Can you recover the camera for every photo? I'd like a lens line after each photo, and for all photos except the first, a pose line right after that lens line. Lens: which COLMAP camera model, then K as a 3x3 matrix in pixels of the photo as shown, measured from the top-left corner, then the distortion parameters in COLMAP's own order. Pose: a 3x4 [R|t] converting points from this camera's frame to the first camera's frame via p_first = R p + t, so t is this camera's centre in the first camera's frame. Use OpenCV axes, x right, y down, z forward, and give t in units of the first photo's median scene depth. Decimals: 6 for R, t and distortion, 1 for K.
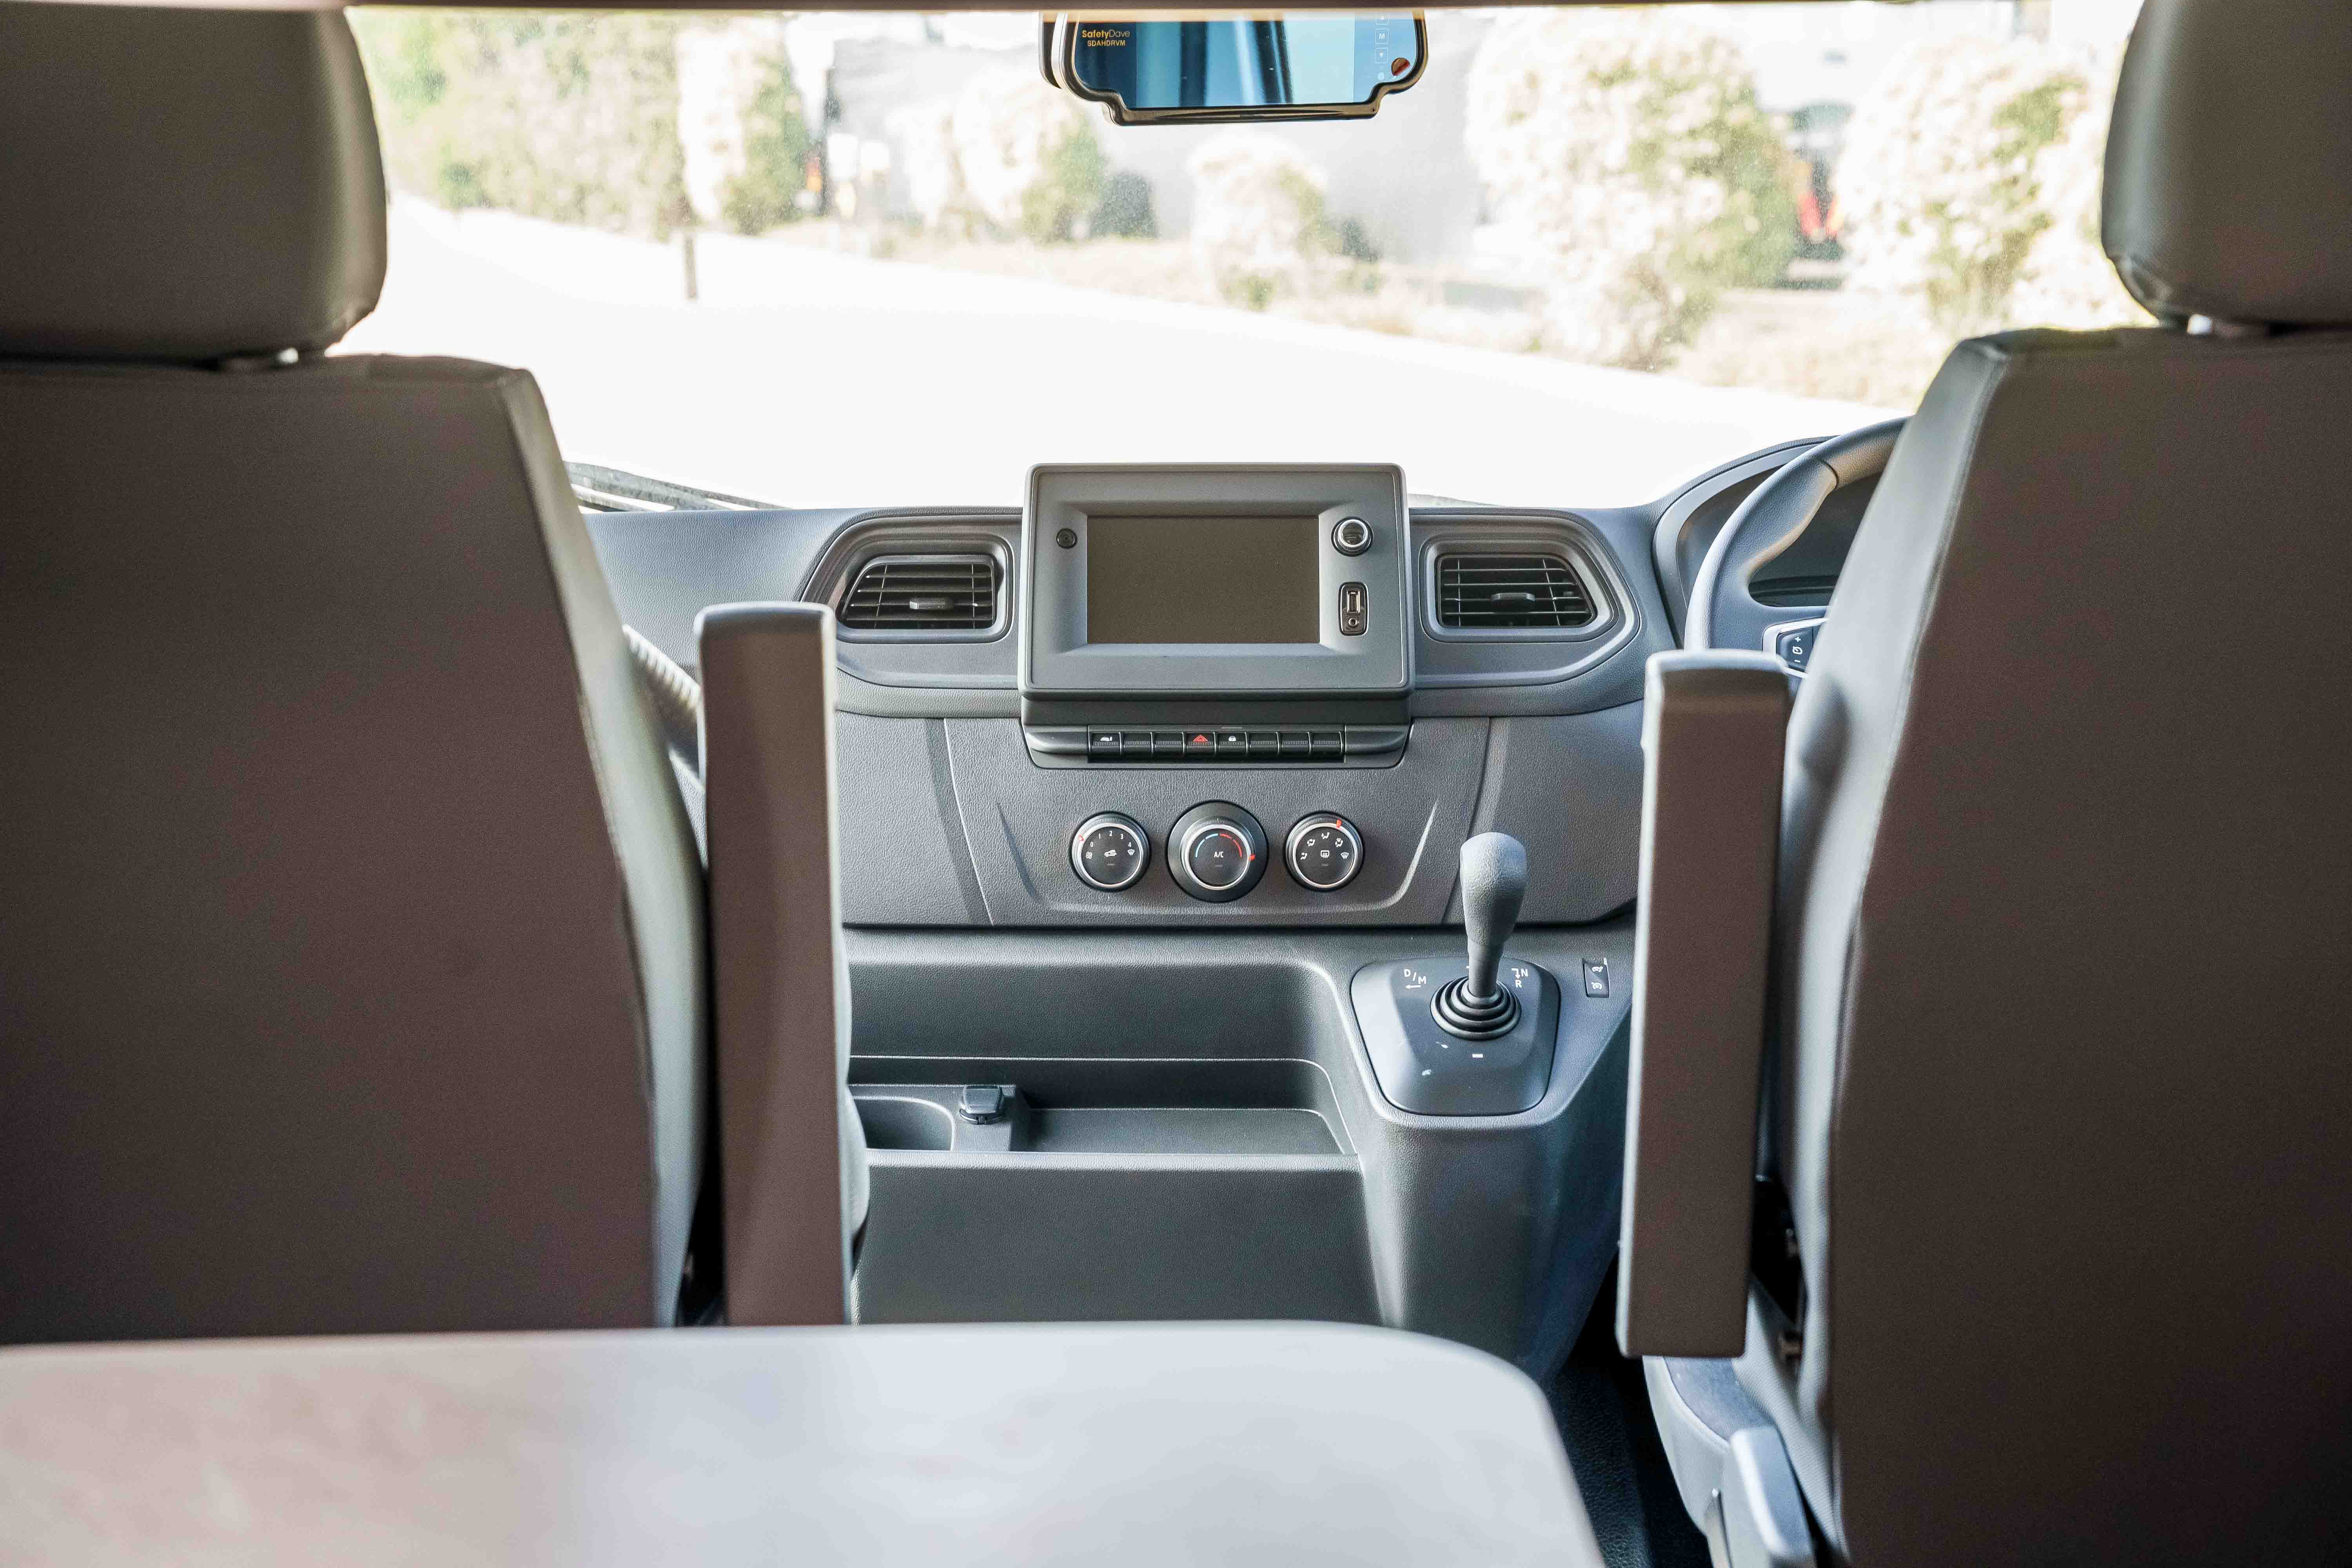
lens RADIAL K [[3880.7, 0, 1186.8], [0, 3880.7, 772.4], [0, 0, 1]] dist [0.269669, 0.000000]
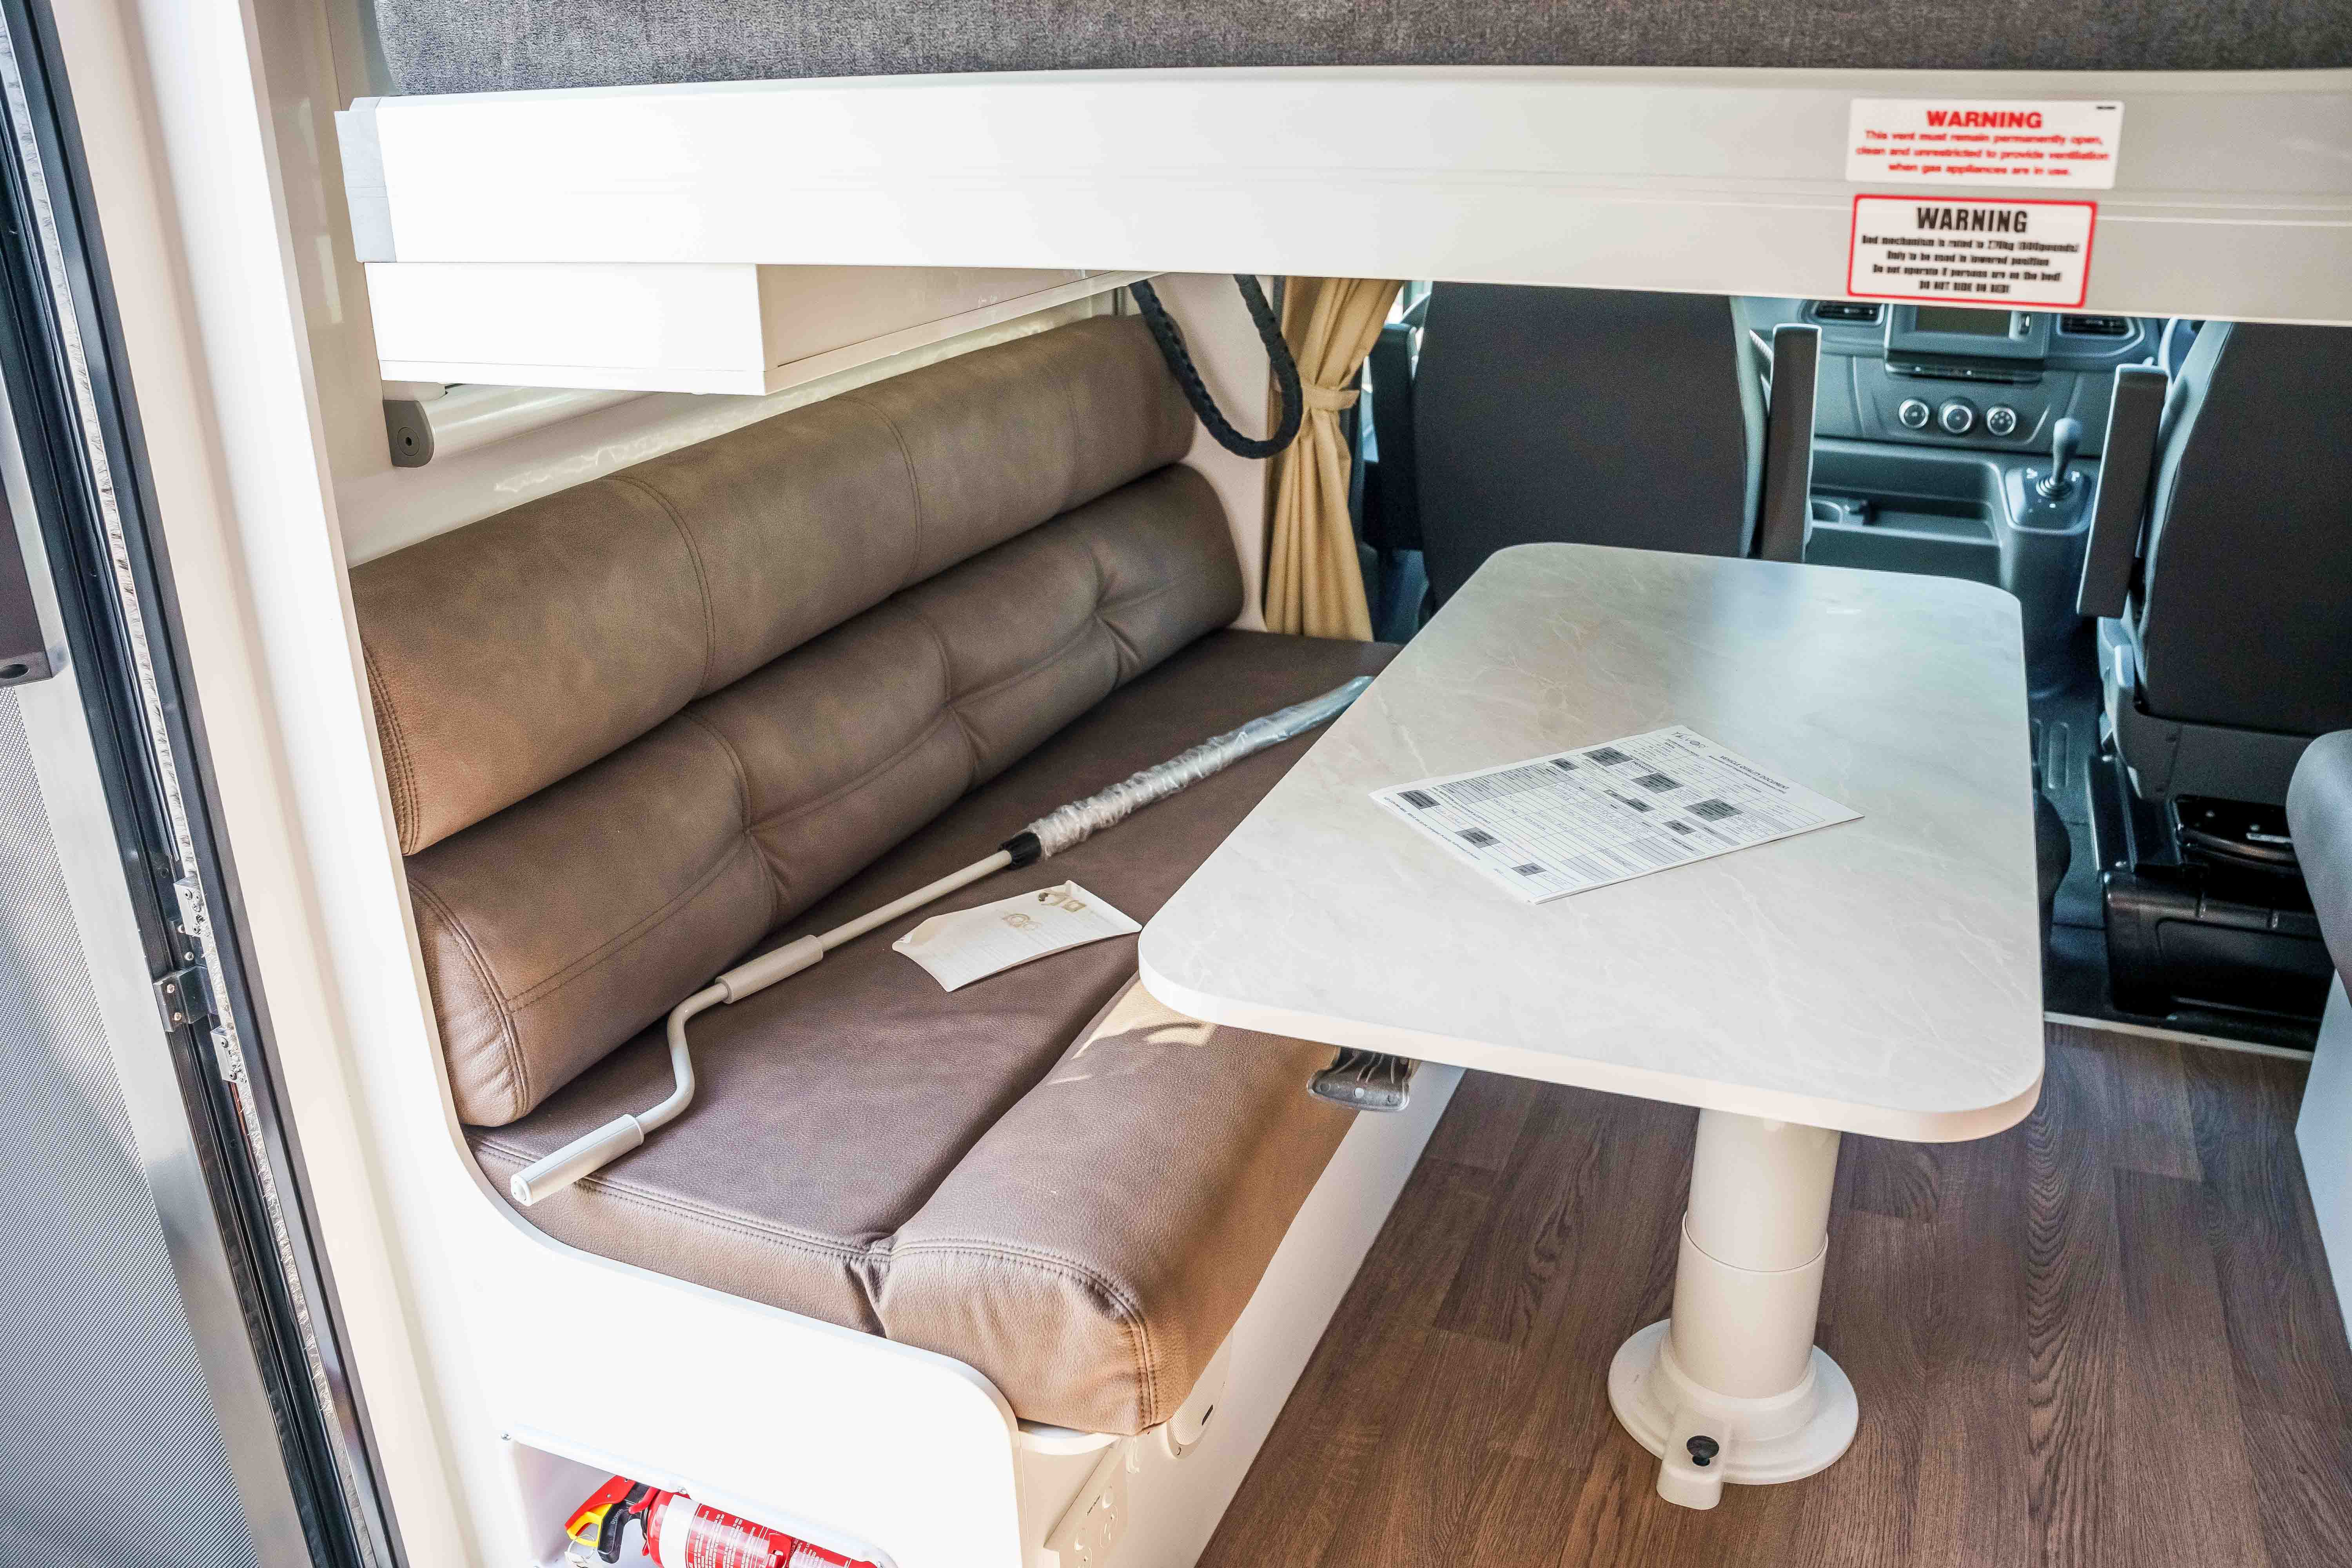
lens RADIAL K [[1873.2, 0, 1179.1], [0, 1873.2, 780.6], [0, 0, 1]] dist [-0.195966, 0.166260]
pose [[0.916713, 0.132103, -0.377077, 0.018160], [-0.040295, 0.969516, 0.241693, -0.014296], [0.397510, -0.206368, 0.894090, -0.316255]]
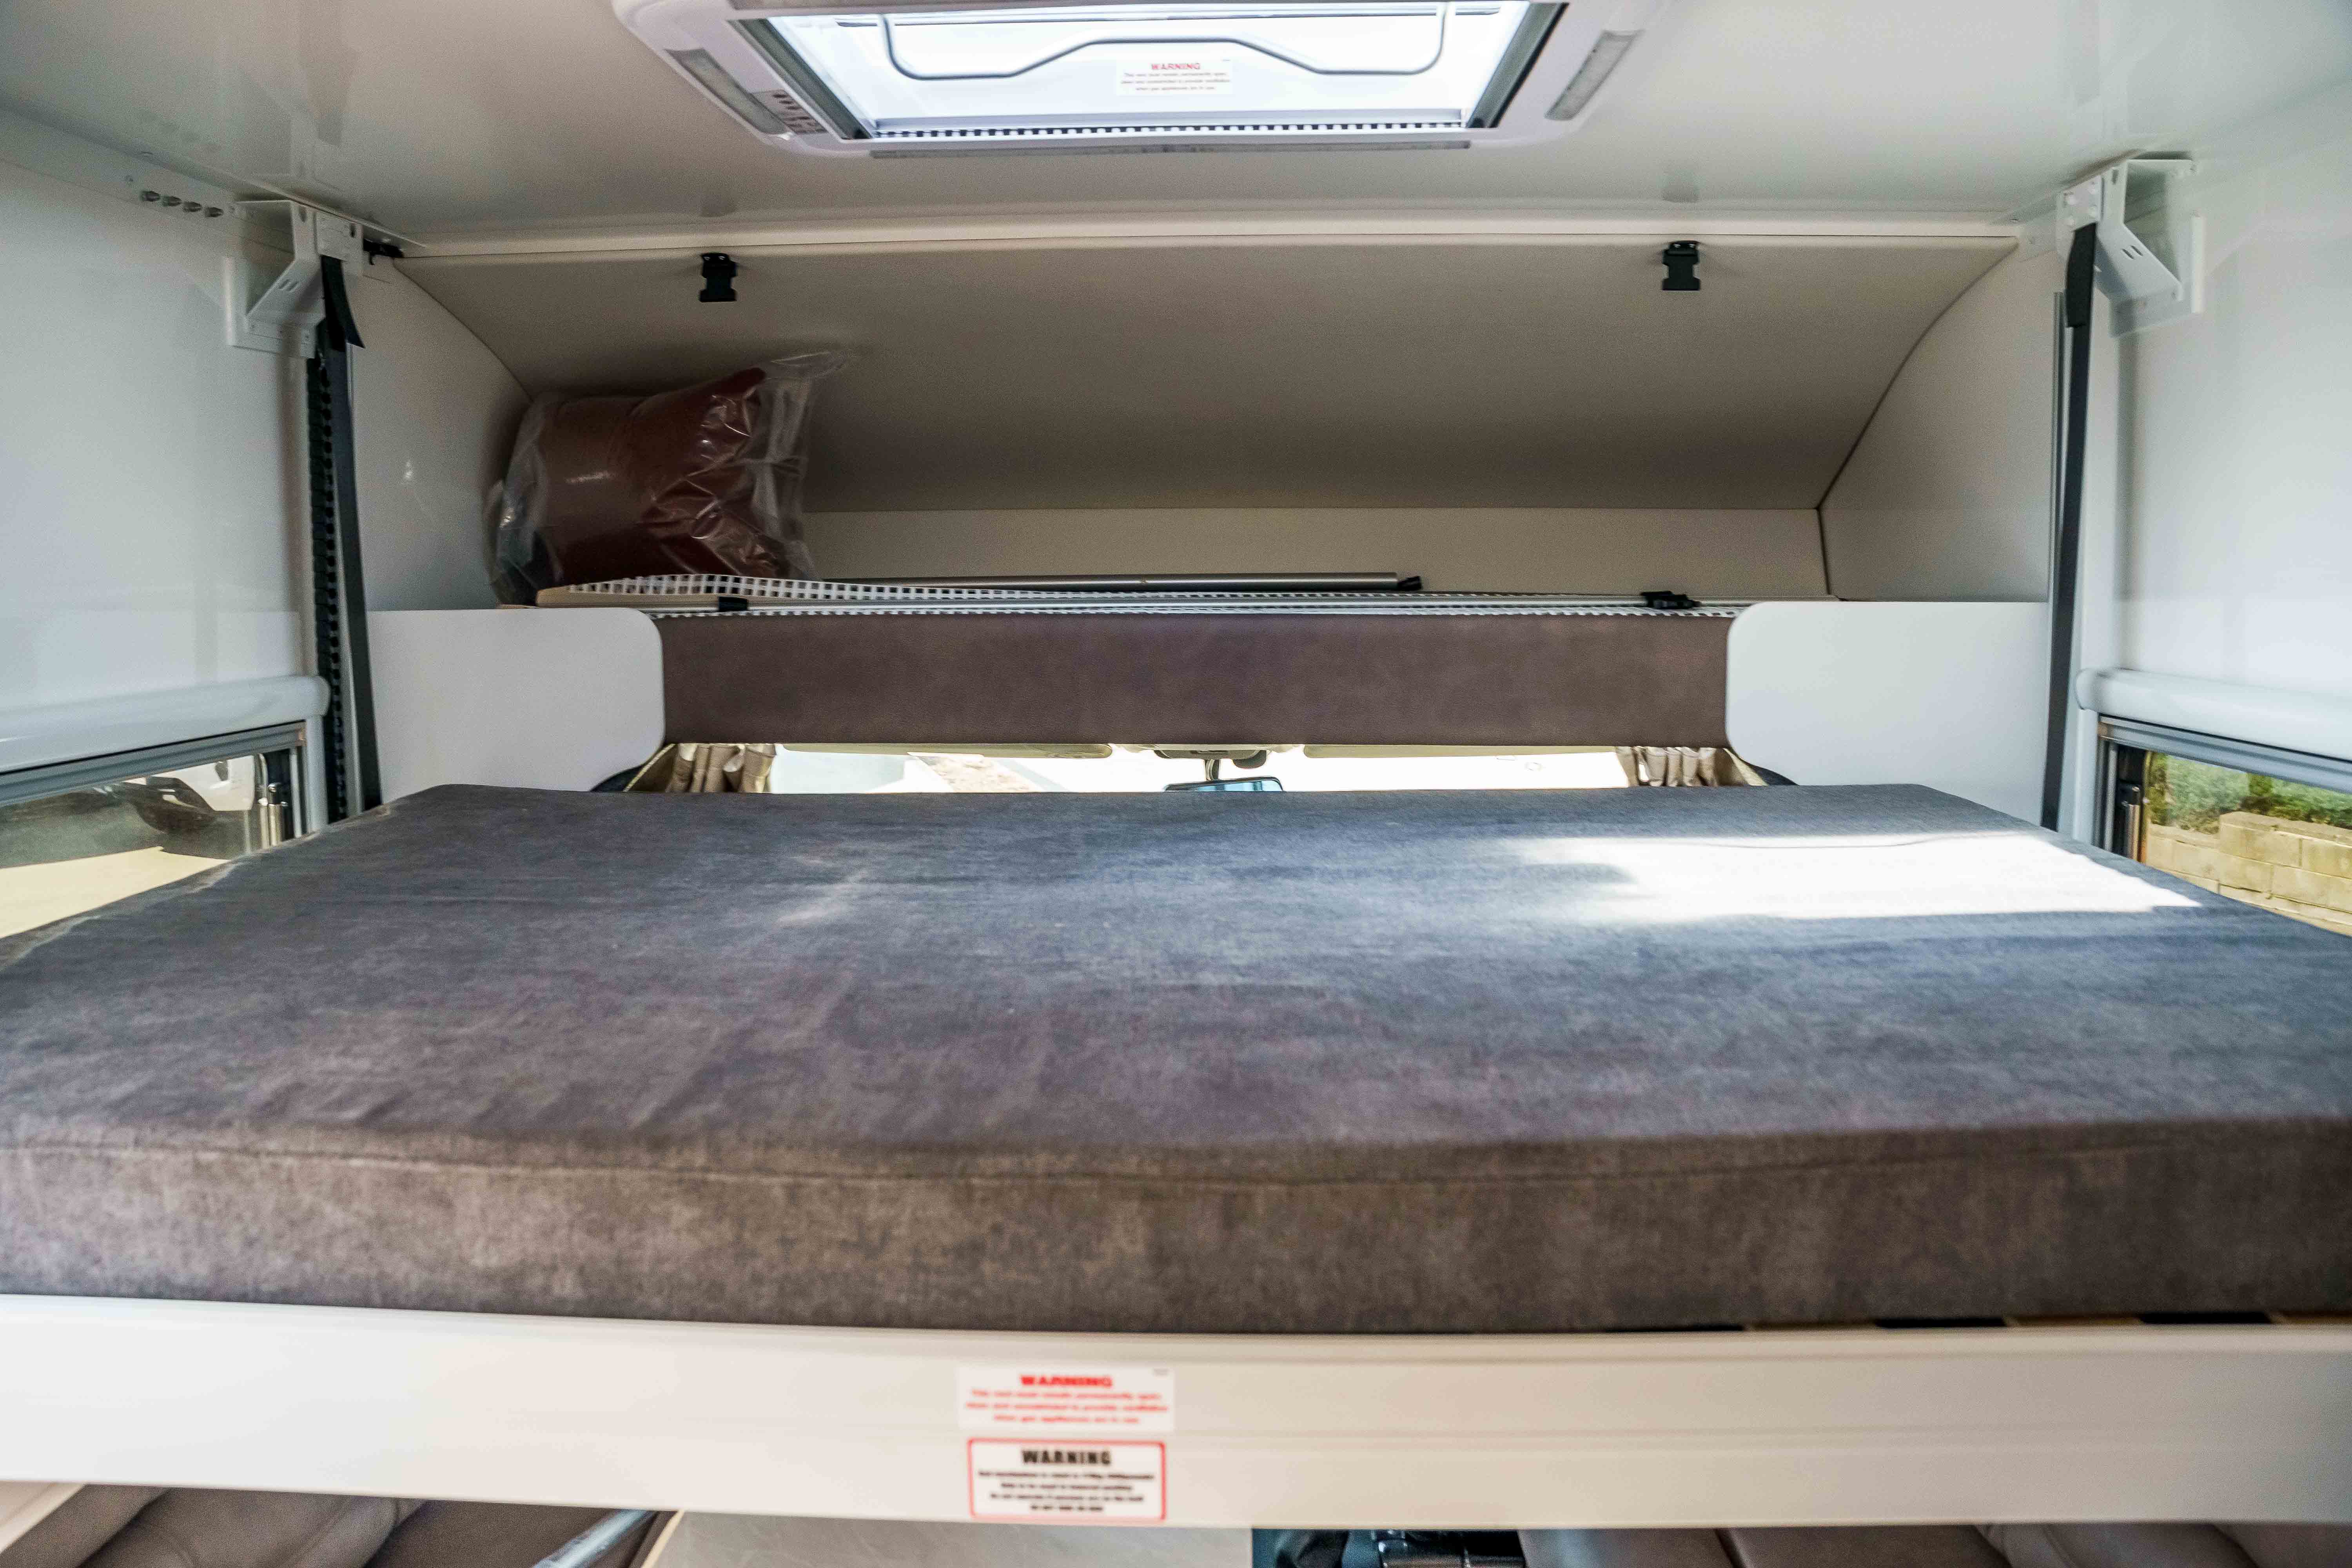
lens RADIAL K [[1873.2, 0, 1154.0], [0, 1873.2, 820.9], [0, 0, 1]] dist [-0.195966, 0.166260]
pose [[0.997879, 0.003446, -0.064998, 0.052689], [-0.004745, 0.999792, -0.019842, -0.149359], [0.064916, 0.020109, 0.997688, -0.335752]]
